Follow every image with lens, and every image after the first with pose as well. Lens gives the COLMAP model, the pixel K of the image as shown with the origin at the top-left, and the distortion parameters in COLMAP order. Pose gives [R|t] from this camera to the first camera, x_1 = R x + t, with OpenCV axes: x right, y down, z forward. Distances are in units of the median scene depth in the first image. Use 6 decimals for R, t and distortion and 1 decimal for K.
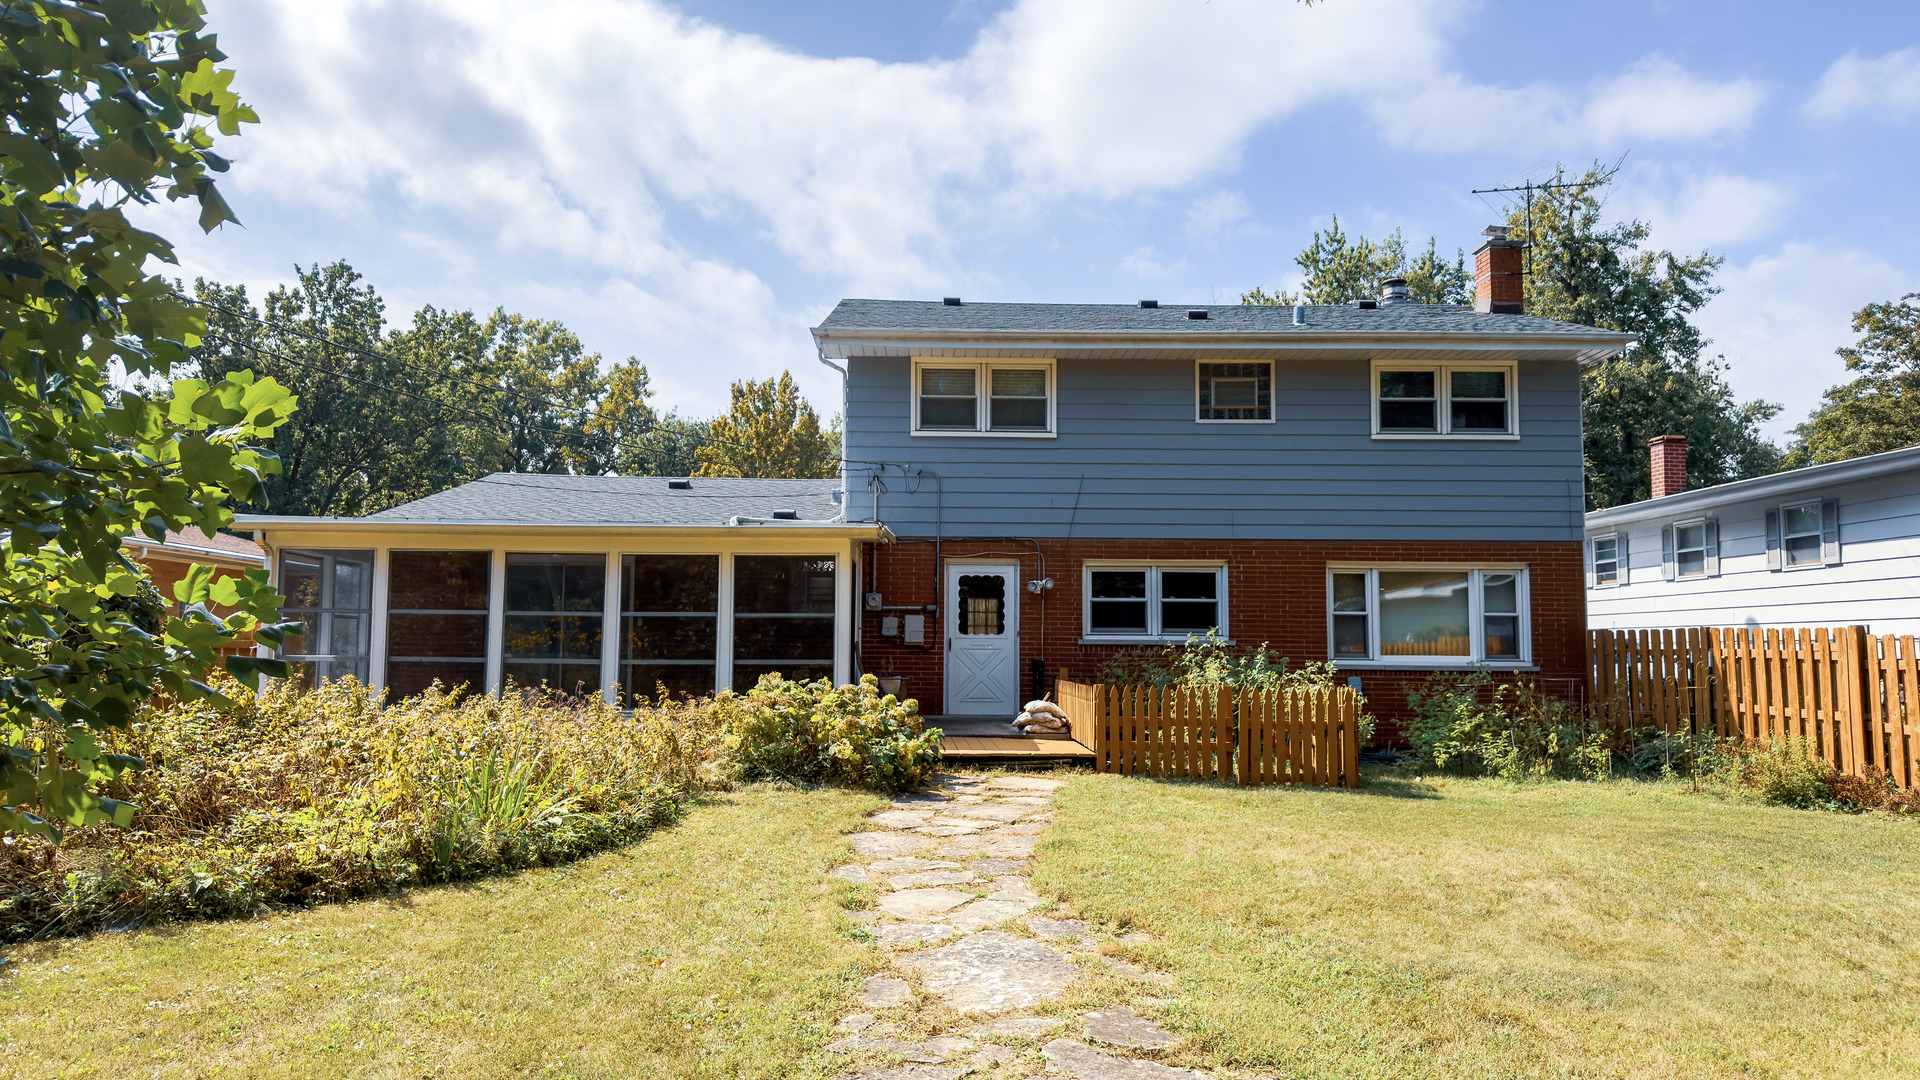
lens RADIAL K [[1230.7, 0, 968.4], [0, 1230.7, 563.0], [0, 0, 1]] dist [0.071180, -0.001658]
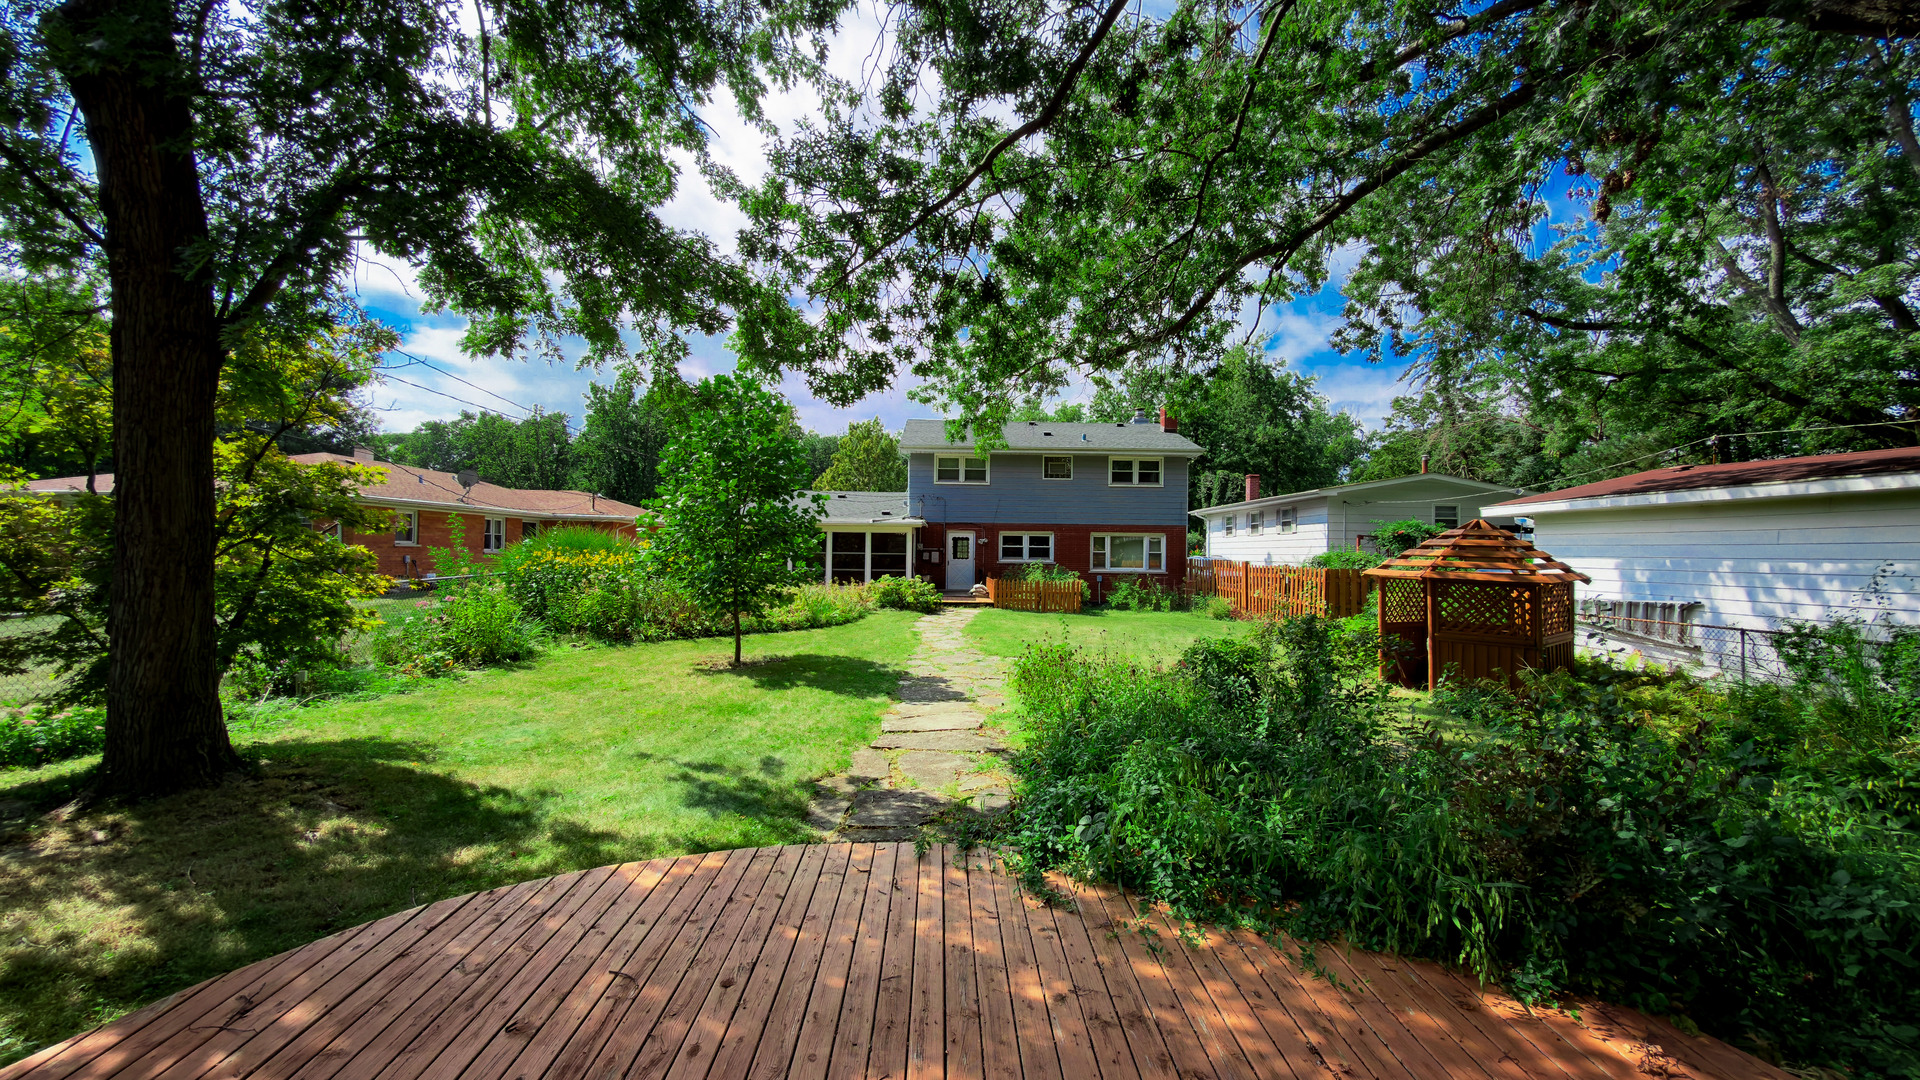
lens RADIAL K [[768.4, 0, 960.0], [0, 768.4, 540.0], [0, 0, 1]] dist [0.002733, -0.000045]
pose [[0.999629, 0.006938, -0.026335, 0.052765], [-0.005382, 0.998260, 0.058721, -0.080524], [0.026696, -0.058558, 0.997927, -0.654170]]
